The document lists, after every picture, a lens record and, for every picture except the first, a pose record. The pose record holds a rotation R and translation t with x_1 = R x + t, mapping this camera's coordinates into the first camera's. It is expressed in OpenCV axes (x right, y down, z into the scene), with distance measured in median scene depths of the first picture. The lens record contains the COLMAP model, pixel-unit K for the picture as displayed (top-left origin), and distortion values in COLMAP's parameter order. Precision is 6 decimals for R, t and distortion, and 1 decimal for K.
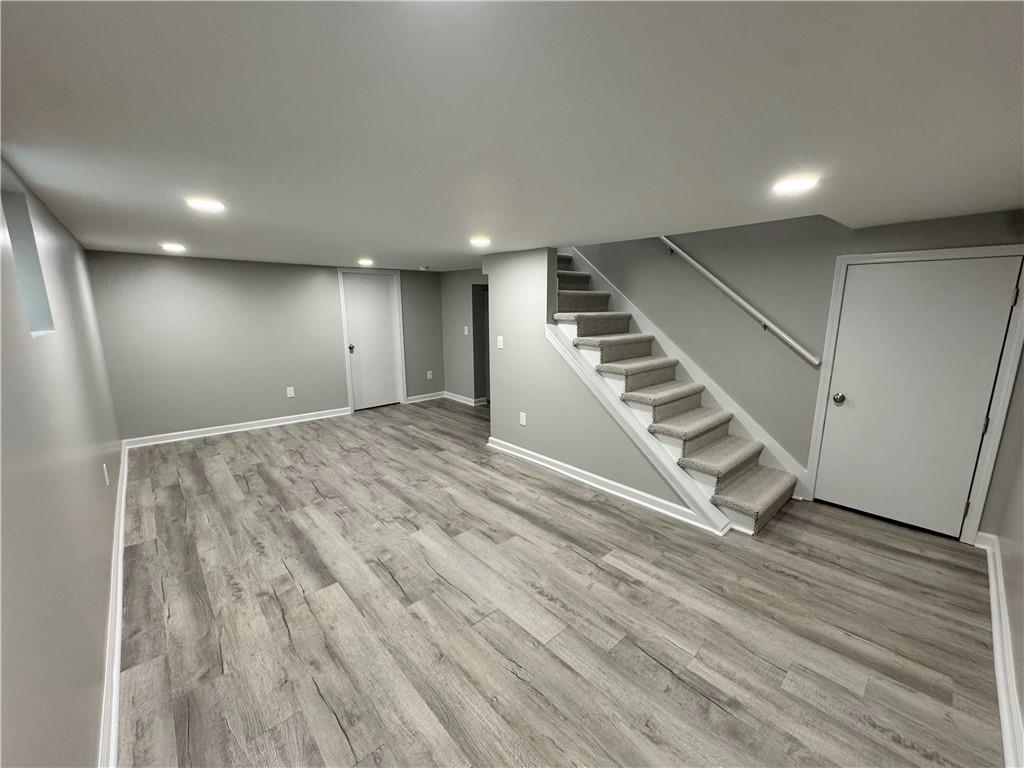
lens RADIAL K [[409.7, 0, 513.3], [0, 409.7, 383.1], [0, 0, 1]] dist [-0.000988, -0.000052]
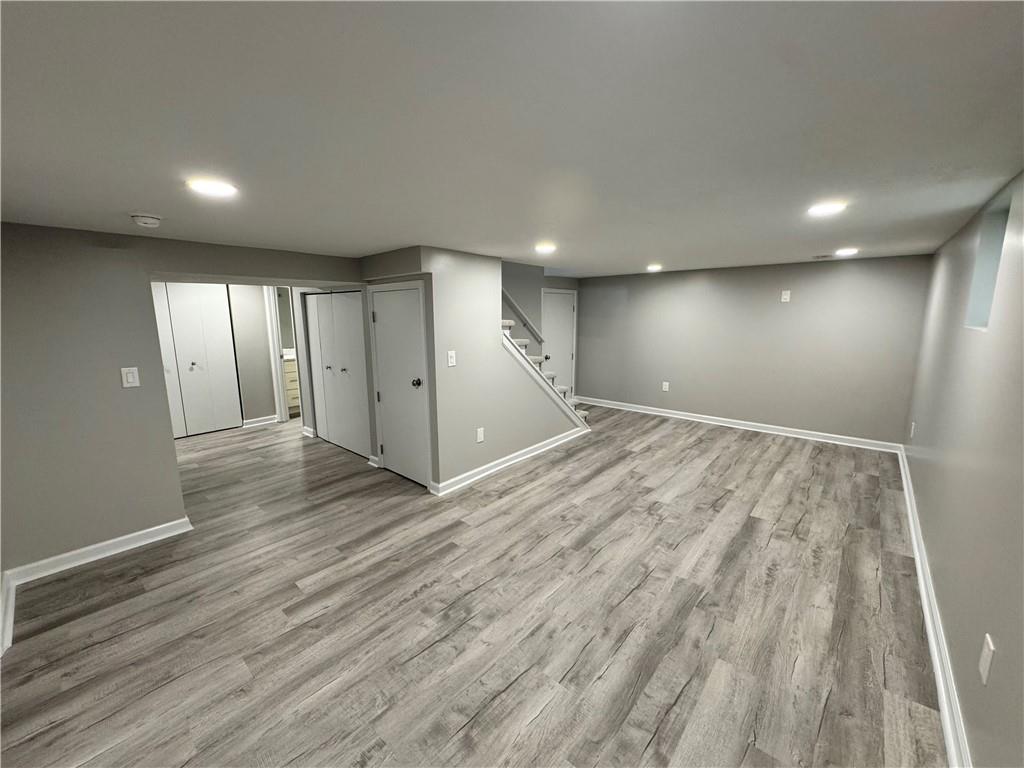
lens RADIAL K [[409.7, 0, 511.5], [0, 409.7, 383.0], [0, 0, 1]] dist [-0.000988, -0.000052]
pose [[-0.114282, -0.164576, 0.979722, -1.188579], [0.199225, 0.962352, 0.184897, -0.249620], [-0.973267, 0.216316, -0.077192, 1.330219]]
